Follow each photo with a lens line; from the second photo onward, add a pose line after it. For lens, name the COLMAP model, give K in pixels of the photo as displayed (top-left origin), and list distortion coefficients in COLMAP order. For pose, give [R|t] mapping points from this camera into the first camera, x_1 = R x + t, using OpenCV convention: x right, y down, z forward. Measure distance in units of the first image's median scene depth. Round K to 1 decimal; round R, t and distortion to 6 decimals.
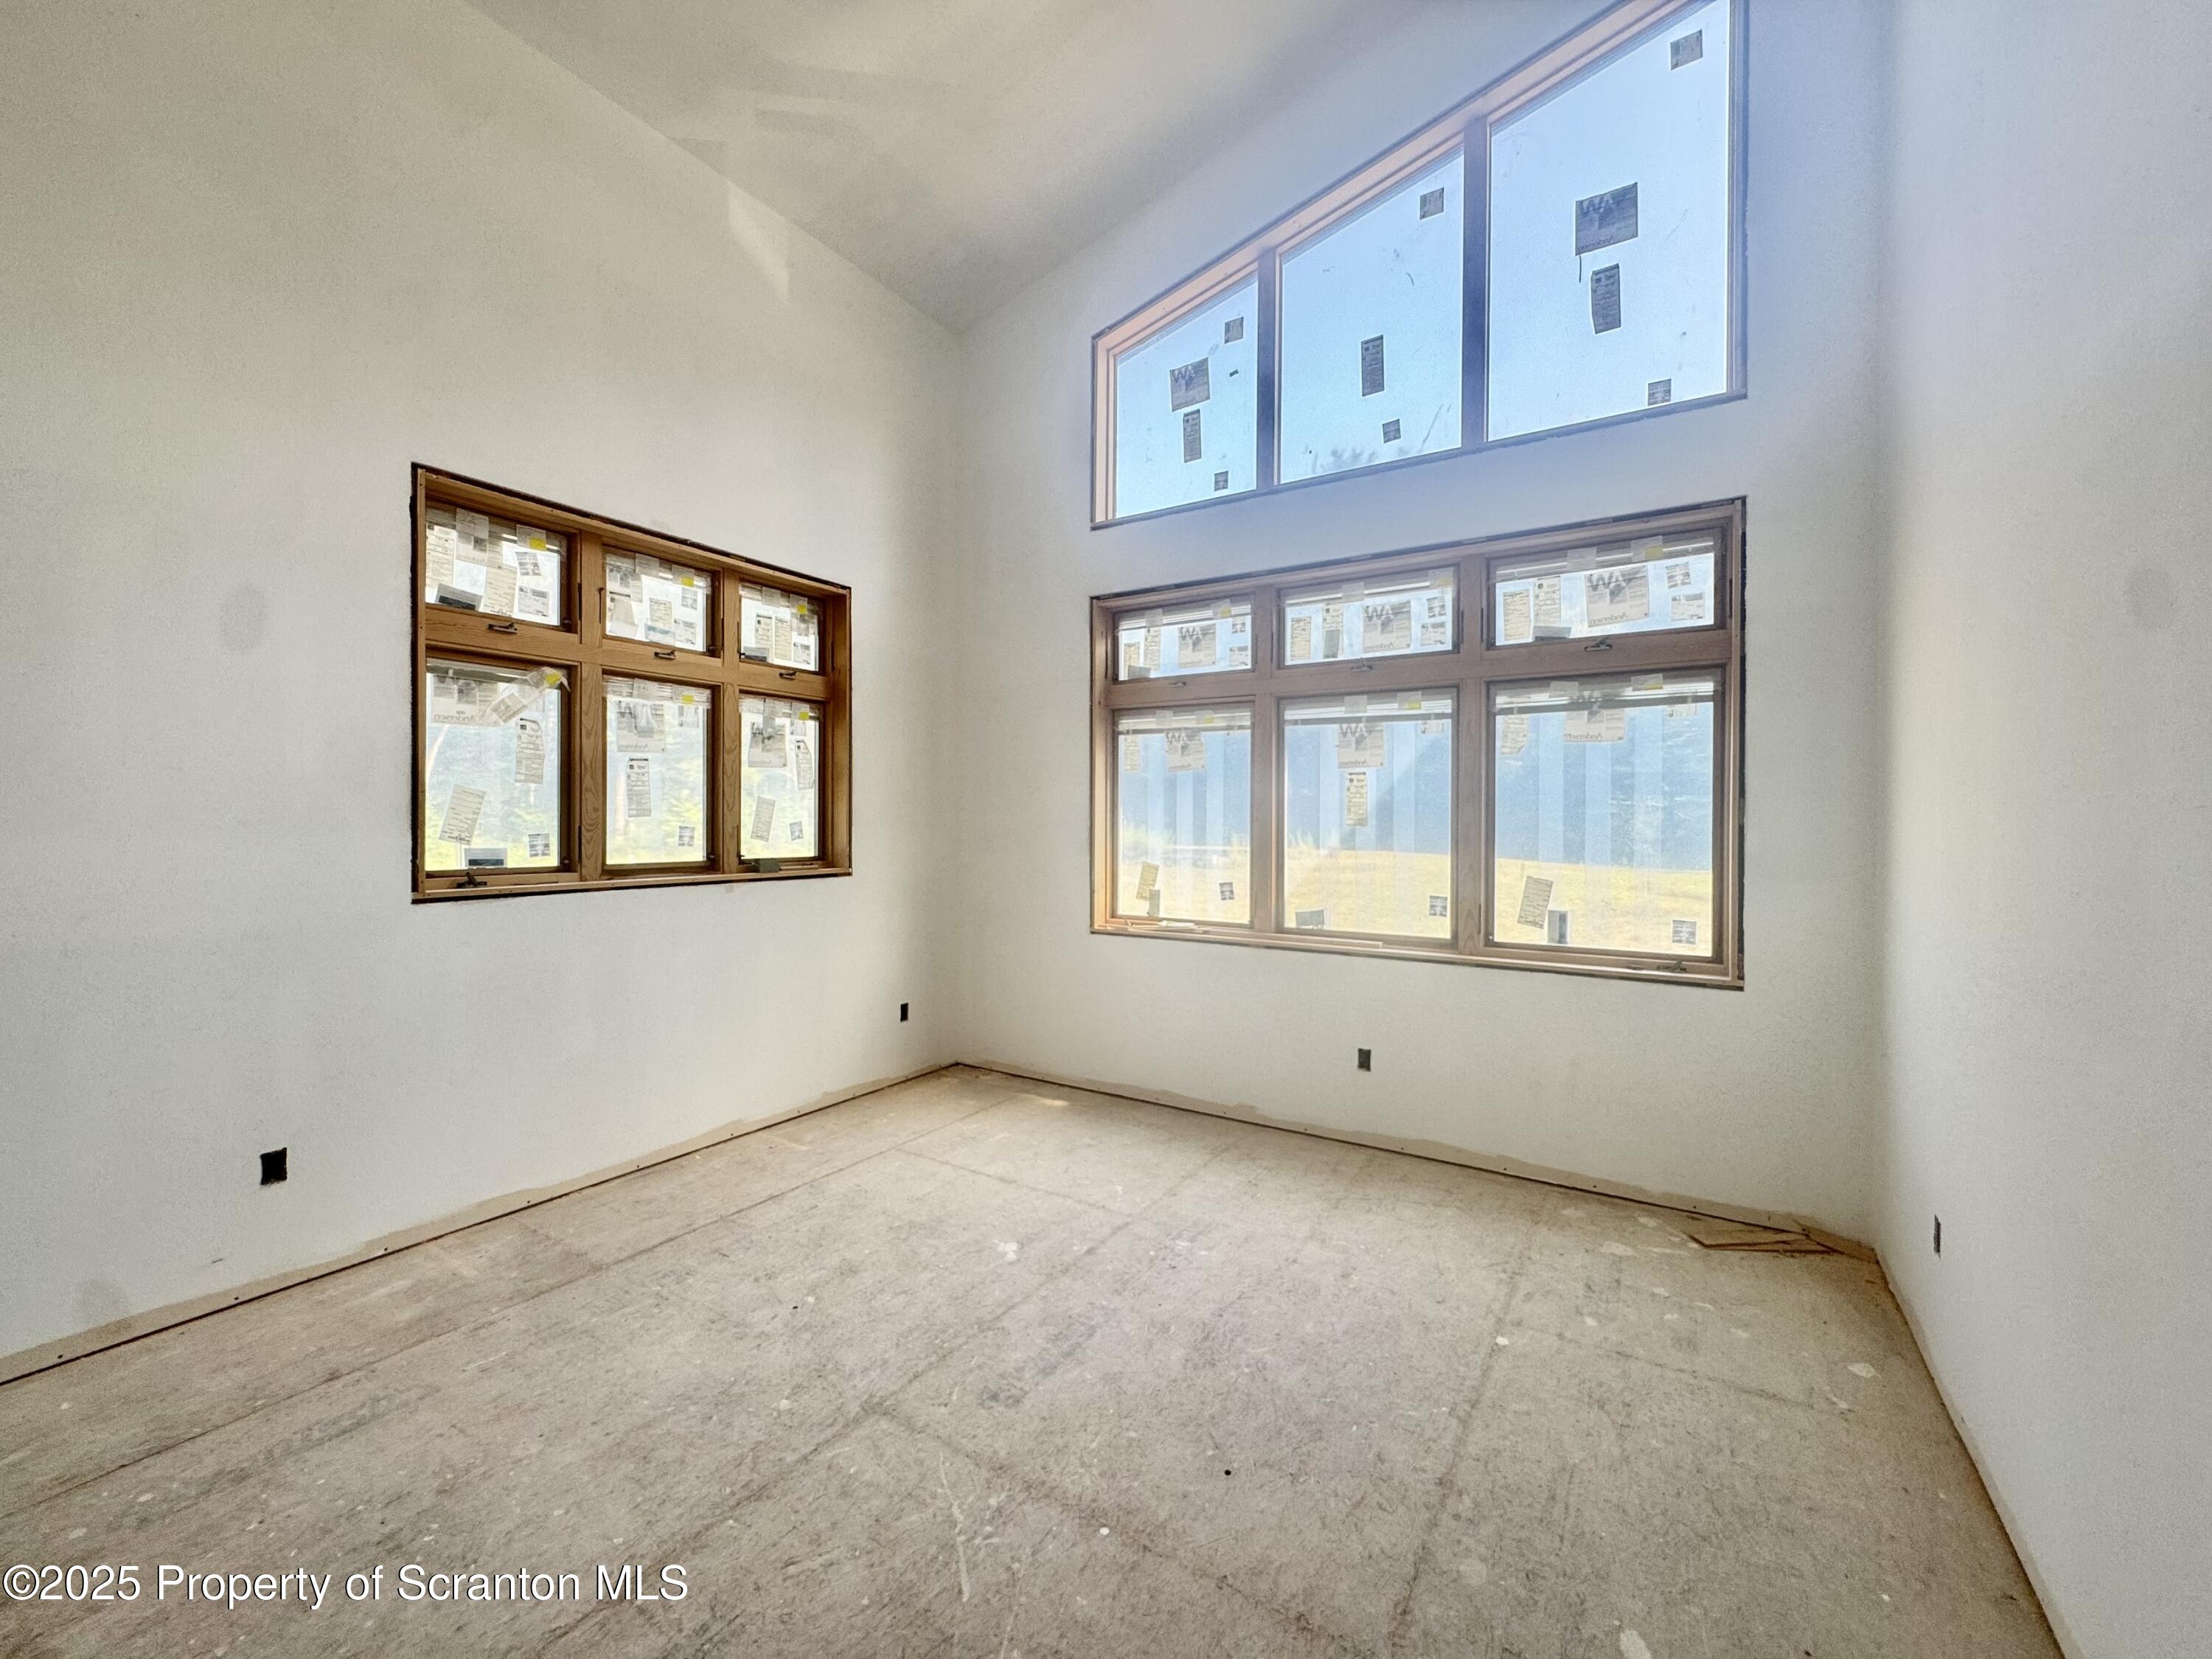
lens RADIAL K [[887.3, 0, 1104.5], [0, 887.3, 825.6], [0, 0, 1]] dist [-0.002764, 0.000228]
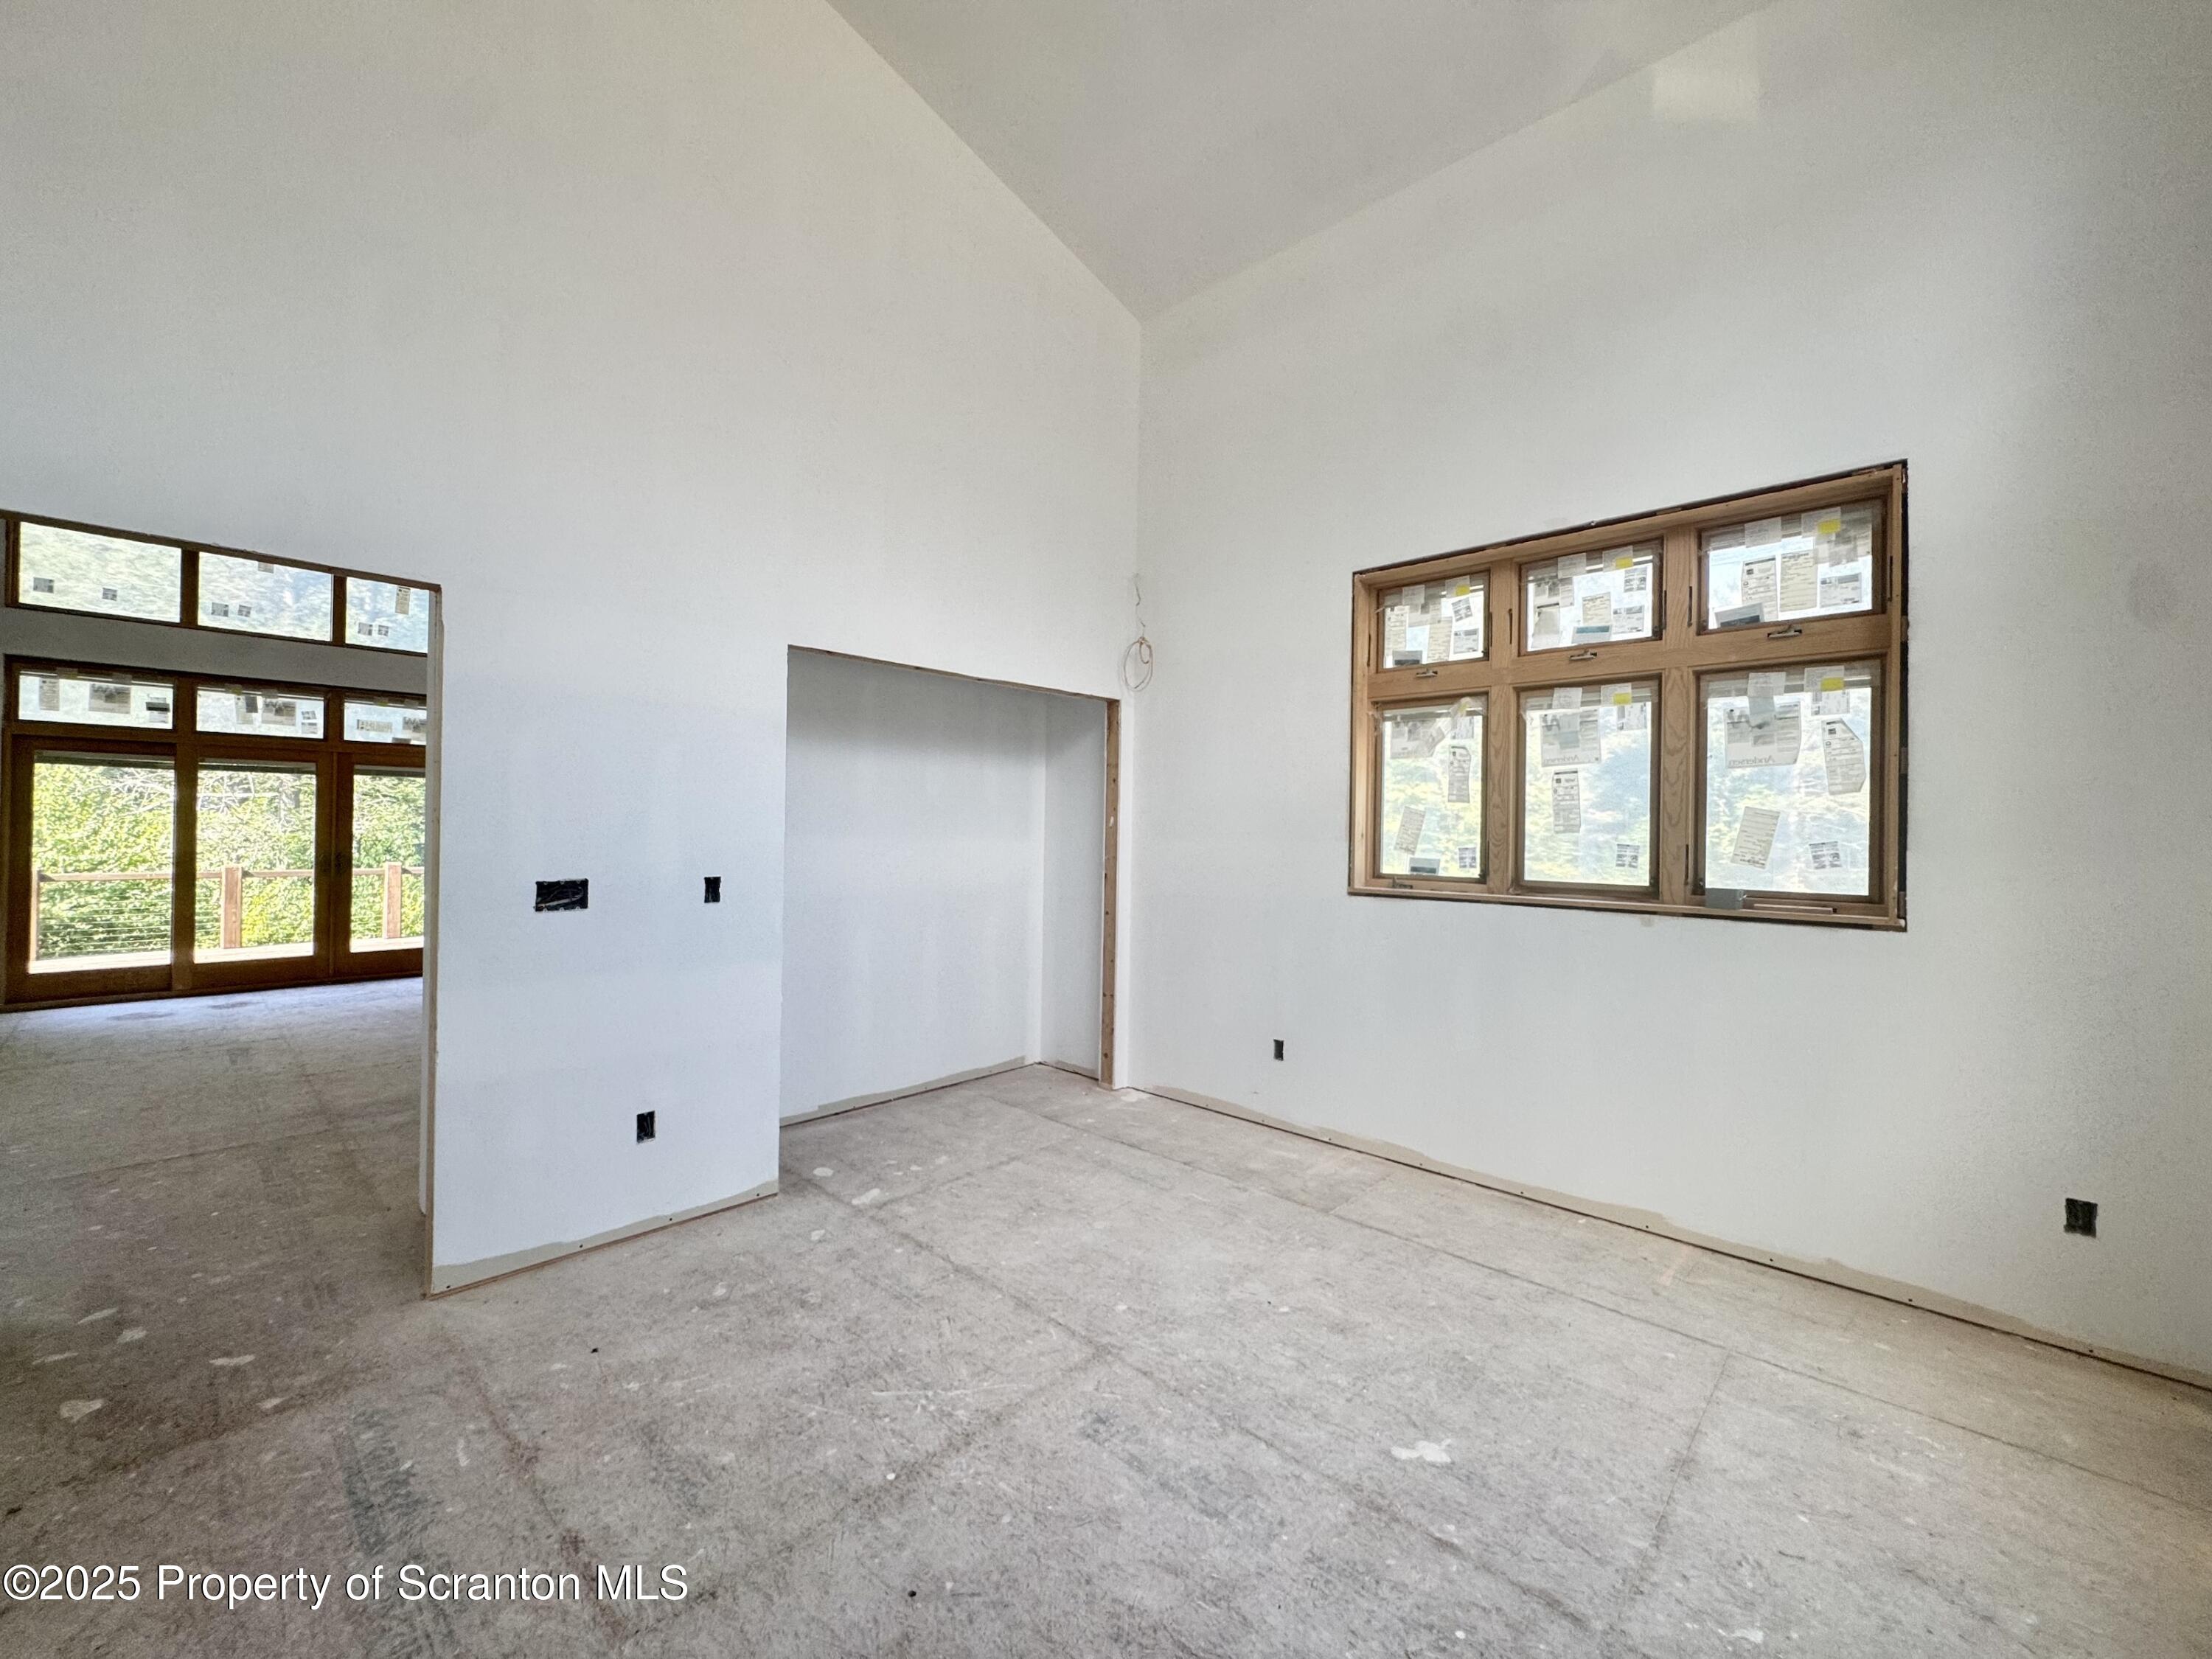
lens RADIAL K [[887.3, 0, 1104.5], [0, 887.3, 825.6], [0, 0, 1]] dist [-0.002764, 0.000228]
pose [[-0.185309, -0.012167, -0.982605, 0.556940], [-0.019788, 0.999767, -0.008648, 0.000057], [0.982481, 0.017841, -0.185506, 0.780277]]
